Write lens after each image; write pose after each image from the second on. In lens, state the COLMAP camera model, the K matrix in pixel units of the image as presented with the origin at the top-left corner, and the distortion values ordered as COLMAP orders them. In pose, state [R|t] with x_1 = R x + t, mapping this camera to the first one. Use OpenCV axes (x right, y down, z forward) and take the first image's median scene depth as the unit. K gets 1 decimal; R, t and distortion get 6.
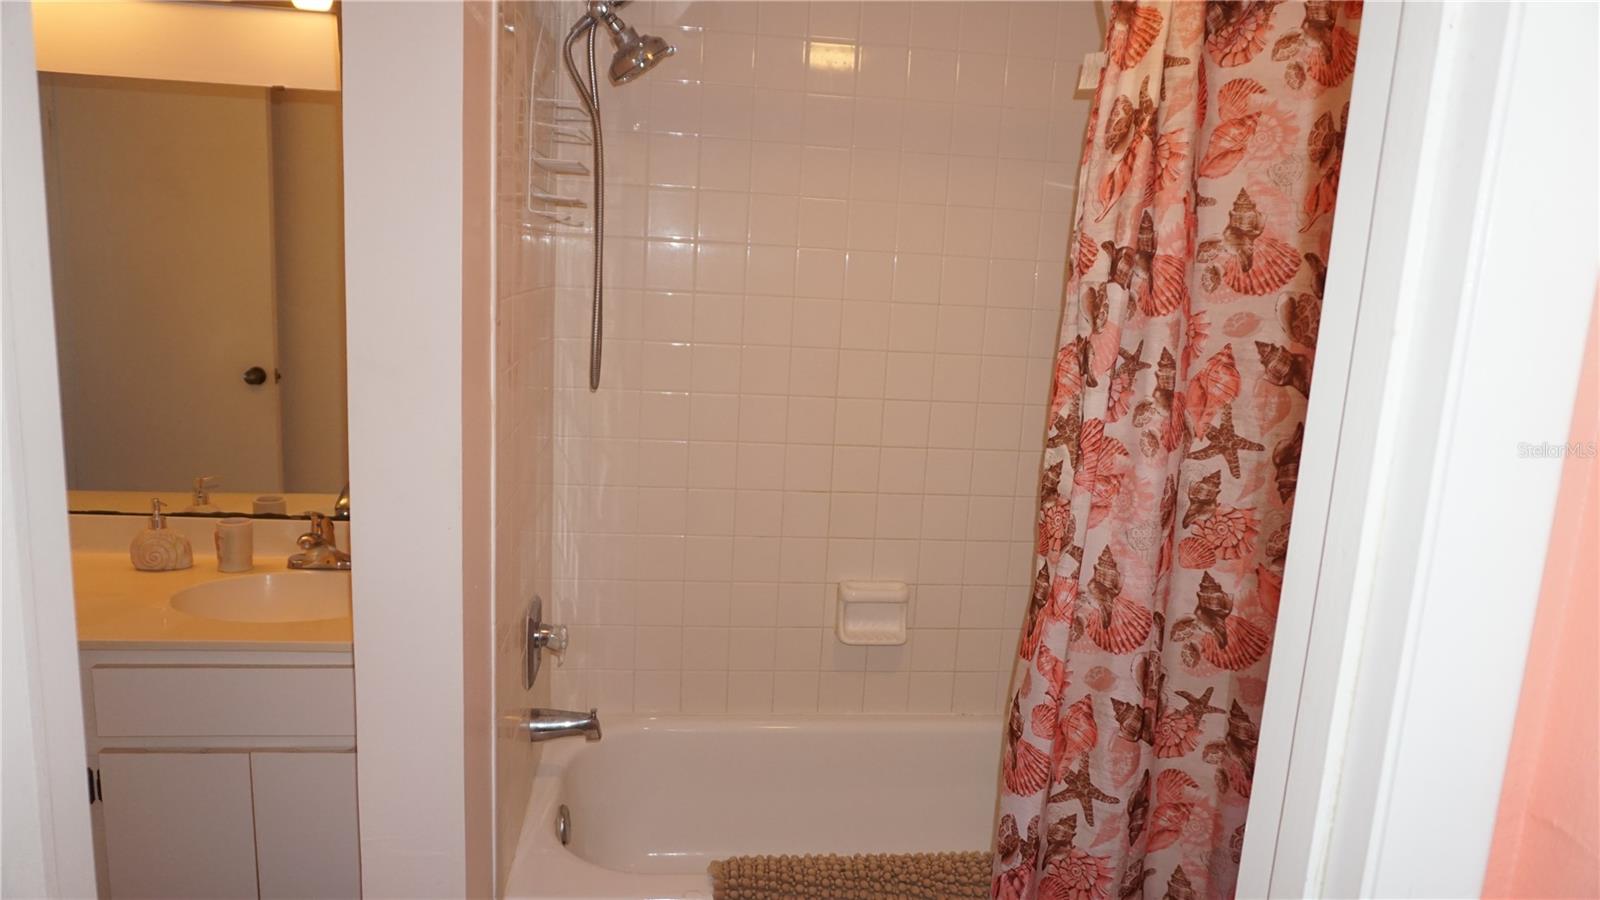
lens RADIAL K [[1037.9, 0, 796.0], [0, 1037.9, 457.6], [0, 0, 1]] dist [-0.042077, 0.000594]
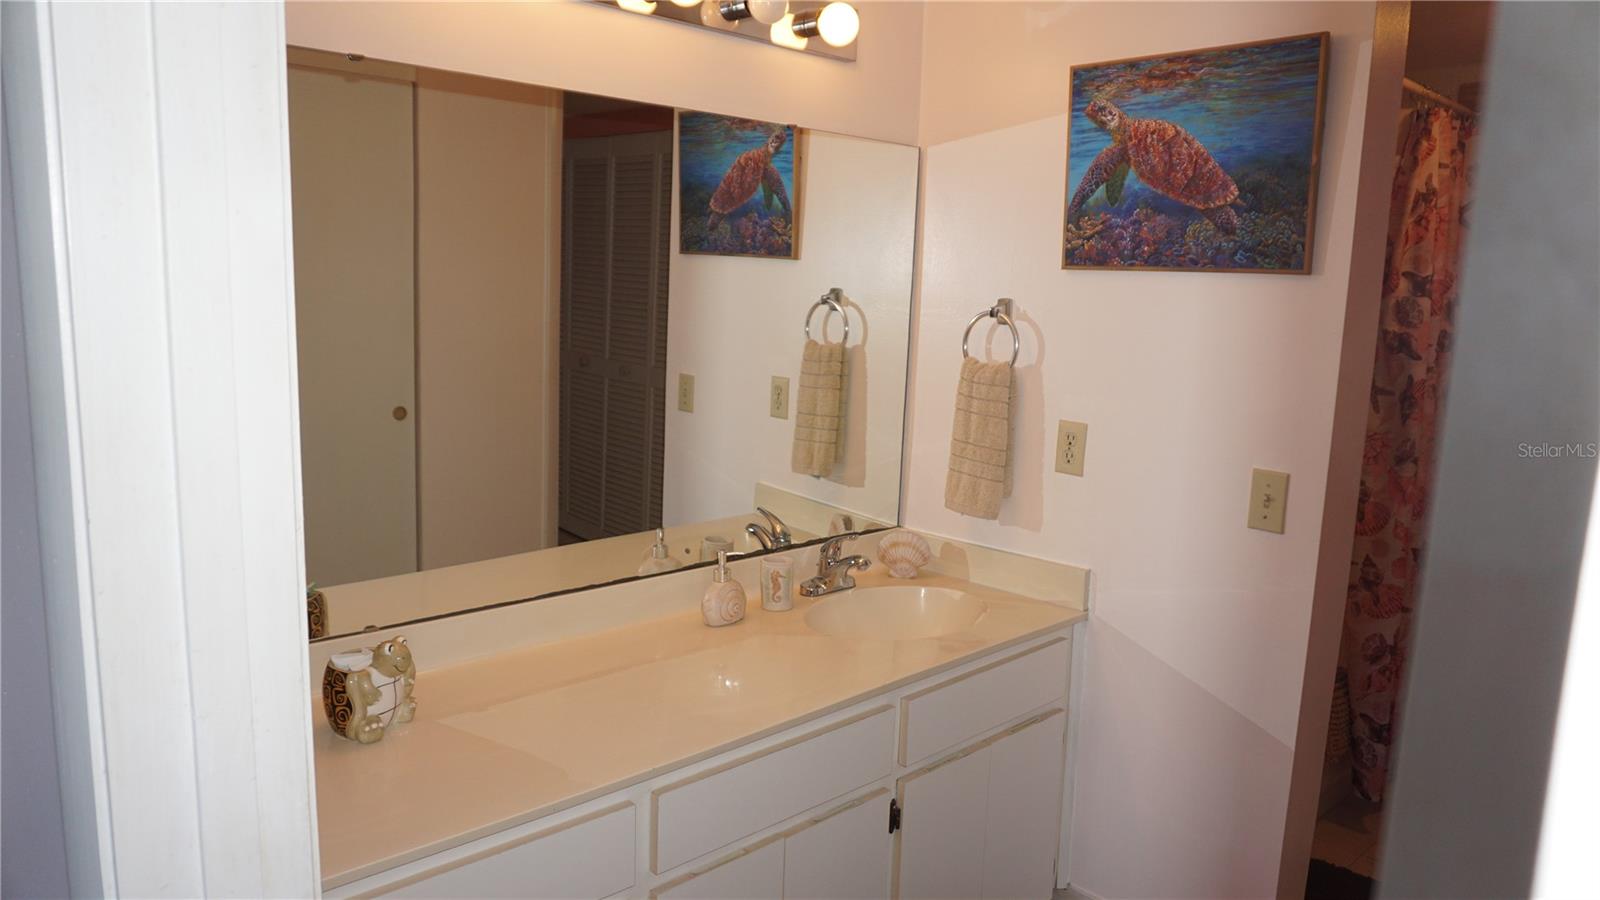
lens RADIAL K [[1056.8, 0, 803.6], [0, 1056.8, 463.7], [0, 0, 1]] dist [-0.054609, 0.026854]
pose [[0.855466, -0.104936, 0.507116, -1.258311], [0.102983, 0.994168, 0.031996, -0.051085], [-0.507516, 0.024853, 0.861284, 0.059627]]
